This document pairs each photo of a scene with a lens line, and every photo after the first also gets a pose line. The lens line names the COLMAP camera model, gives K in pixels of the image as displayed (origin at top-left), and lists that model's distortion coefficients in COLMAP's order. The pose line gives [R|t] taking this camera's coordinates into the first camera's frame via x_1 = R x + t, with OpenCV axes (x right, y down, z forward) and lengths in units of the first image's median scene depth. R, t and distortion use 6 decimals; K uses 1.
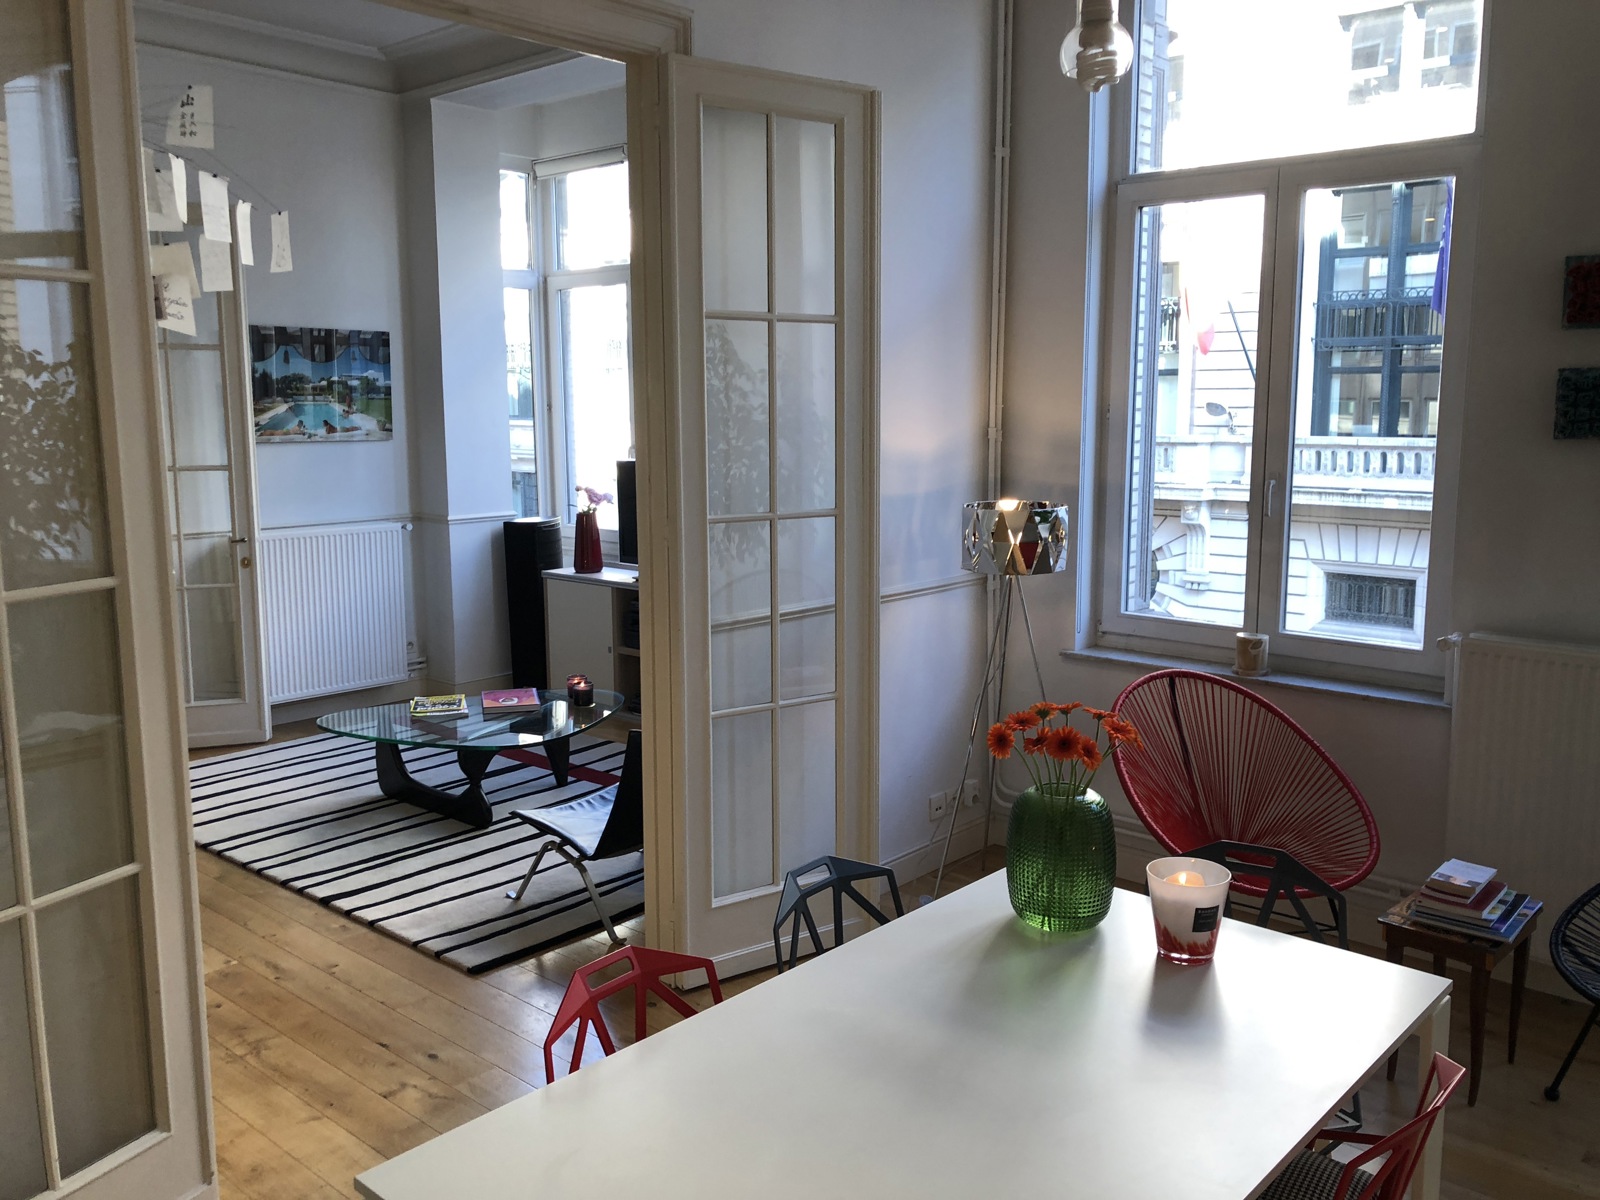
lens RADIAL K [[1312.8, 0, 795.6], [0, 1312.8, 596.3], [0, 0, 1]] dist [0.014106, 0.004087]
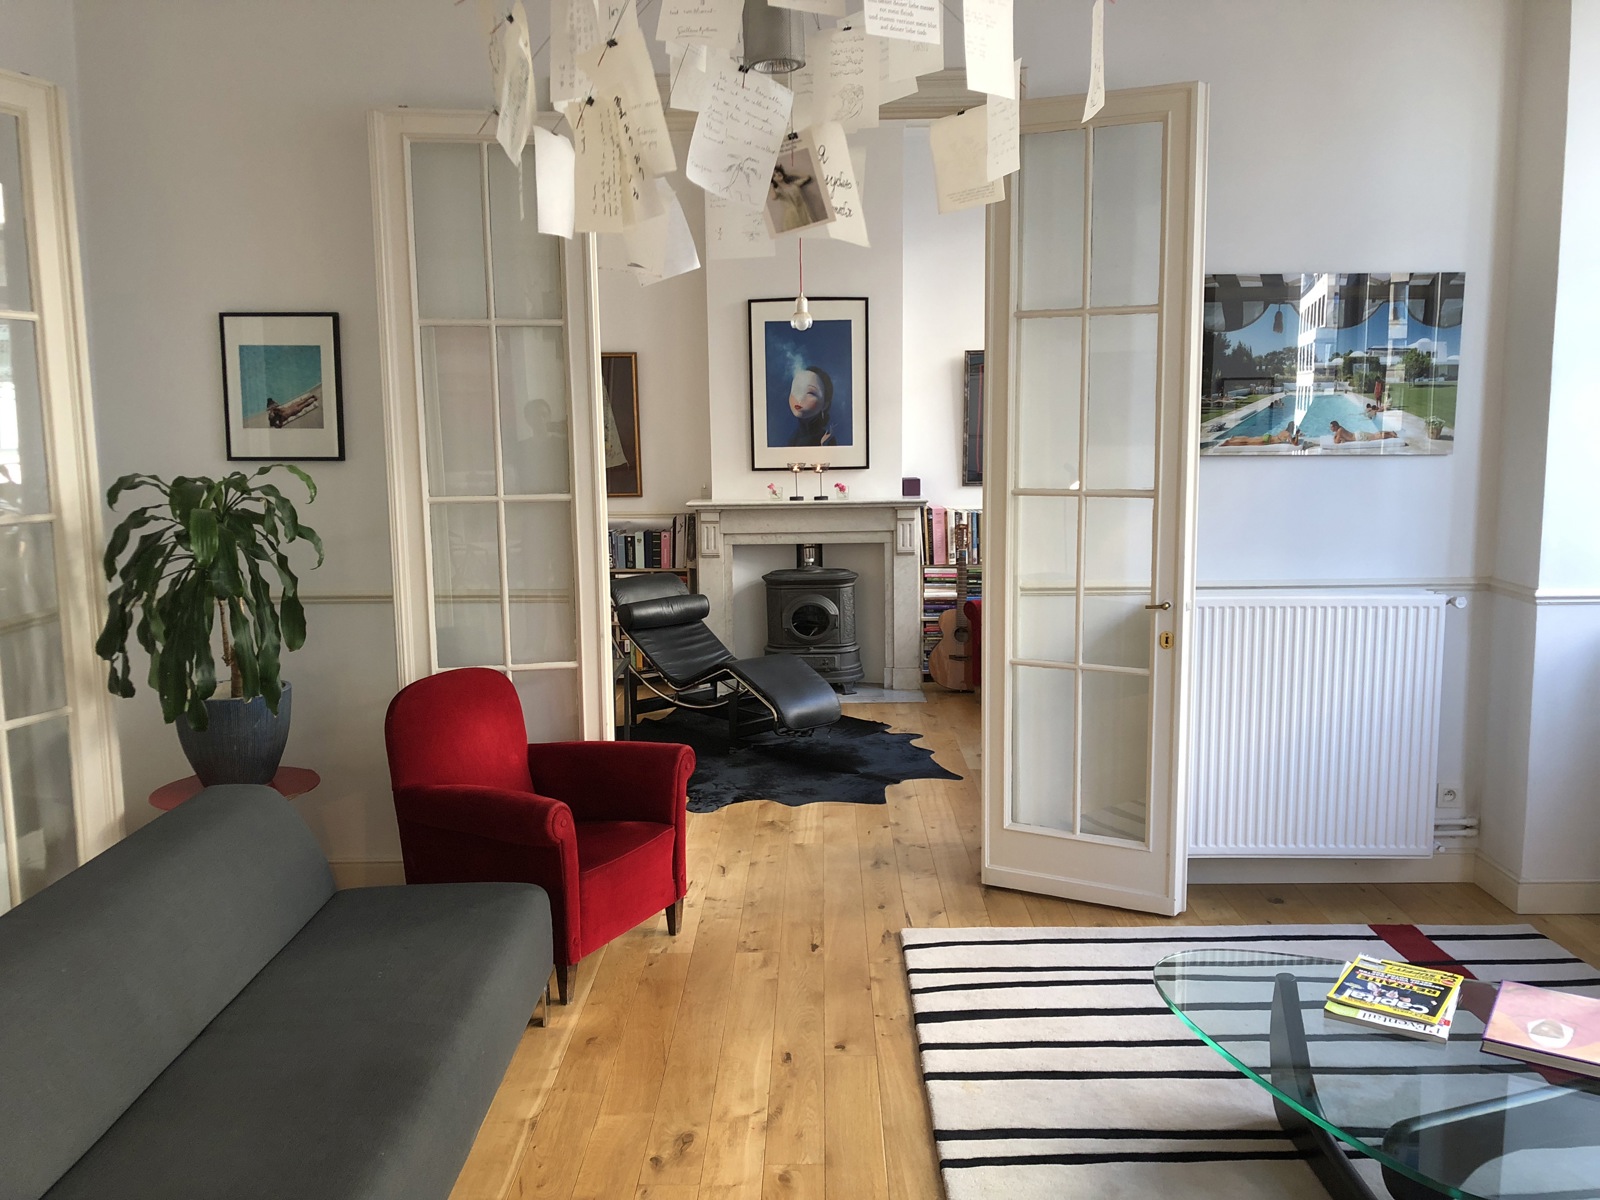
lens RADIAL K [[1312.8, 0, 798.1], [0, 1312.8, 583.8], [0, 0, 1]] dist [0.014106, 0.004087]
pose [[0.652162, 0.097589, -0.751772, -0.046479], [-0.102413, 0.993930, 0.040181, -0.056350], [0.751130, 0.050787, 0.658198, 0.401749]]
